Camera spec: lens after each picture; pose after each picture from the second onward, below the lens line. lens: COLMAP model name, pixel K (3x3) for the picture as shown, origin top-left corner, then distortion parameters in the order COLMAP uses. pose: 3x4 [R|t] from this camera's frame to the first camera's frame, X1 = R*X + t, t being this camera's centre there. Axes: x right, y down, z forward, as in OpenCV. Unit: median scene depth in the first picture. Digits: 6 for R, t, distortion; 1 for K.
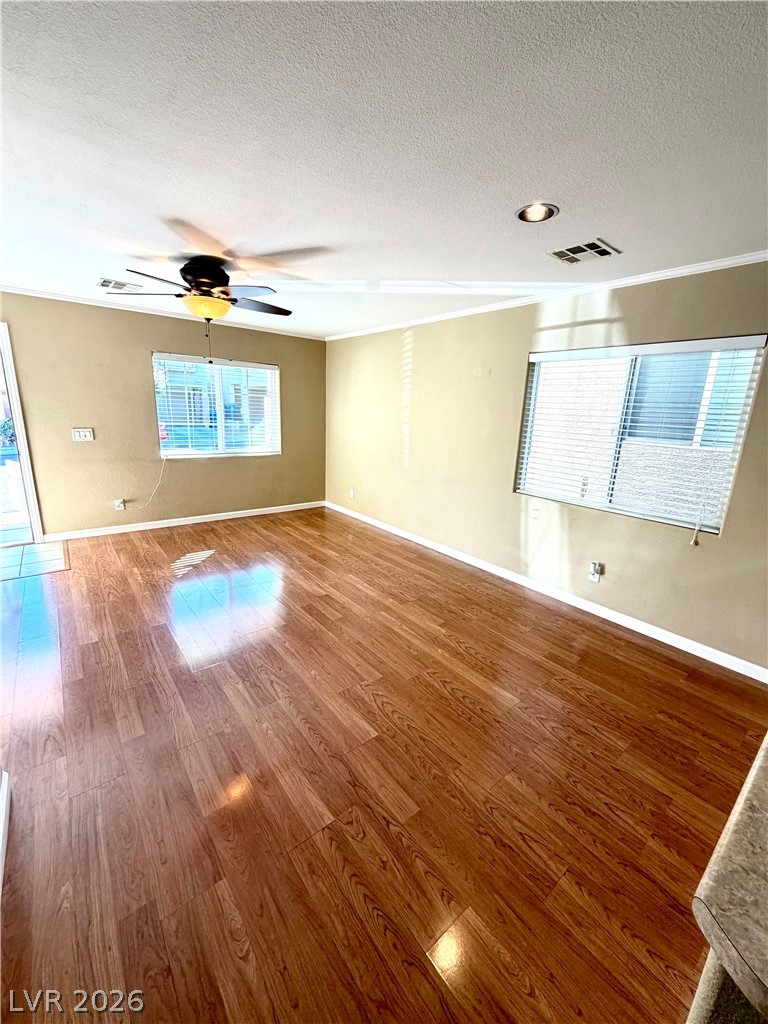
lens RADIAL K [[408.5, 0, 383.1], [0, 408.5, 507.8], [0, 0, 1]] dist [0.000386, 0.000283]
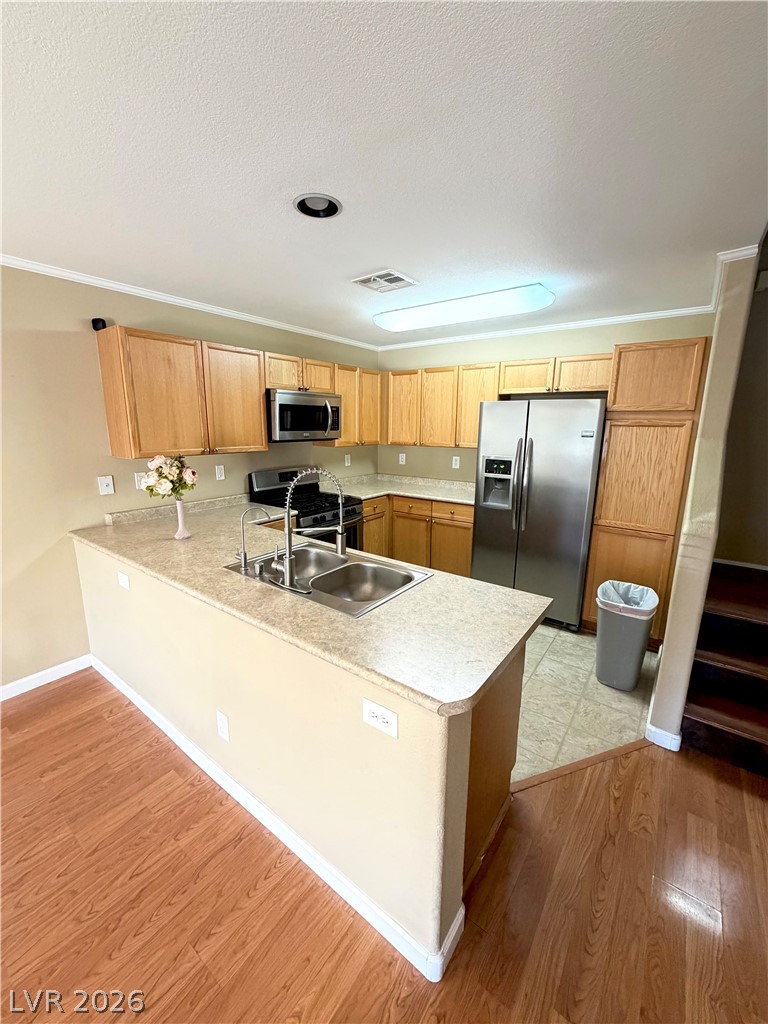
lens RADIAL K [[408.5, 0, 383.4], [0, 408.5, 507.3], [0, 0, 1]] dist [0.000386, 0.000283]
pose [[-0.253107, -0.237438, 0.937849, -0.104274], [0.212614, 0.932062, 0.293353, -0.074458], [-0.943786, 0.273650, -0.185428, 0.194468]]
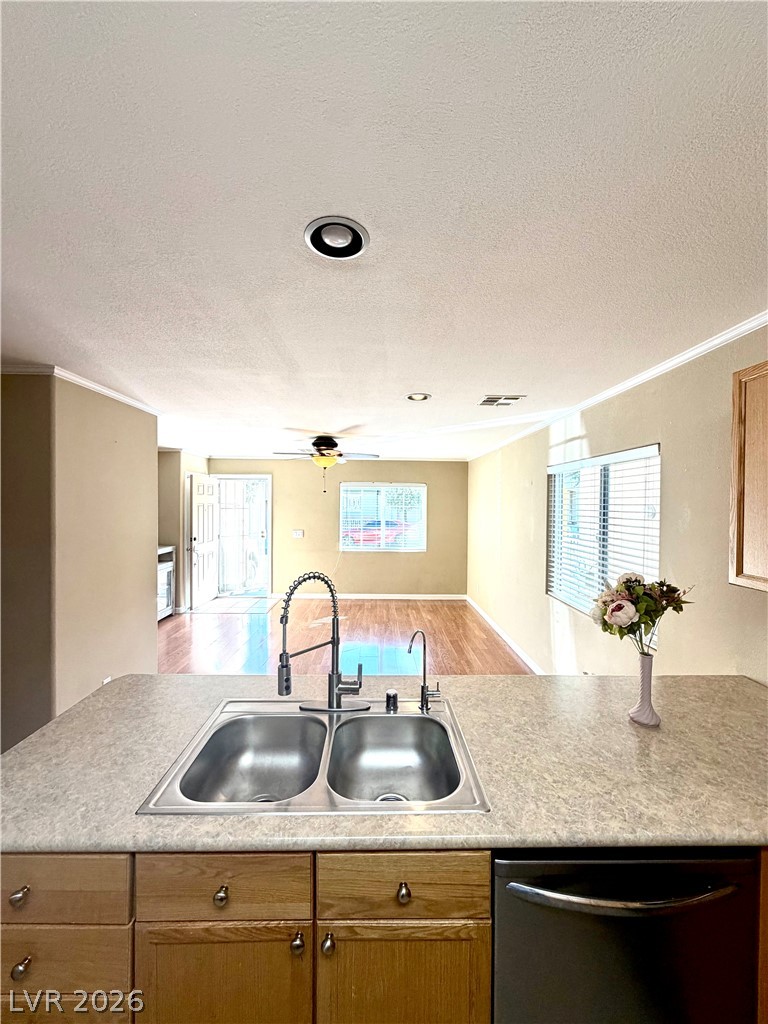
lens RADIAL K [[408.5, 0, 381.3], [0, 408.5, 509.7], [0, 0, 1]] dist [0.000386, 0.000283]
pose [[0.788944, -0.023783, -0.614005, 0.631734], [-0.124798, 0.972222, -0.198014, 0.011069], [0.601658, 0.232849, 0.764061, -0.088589]]
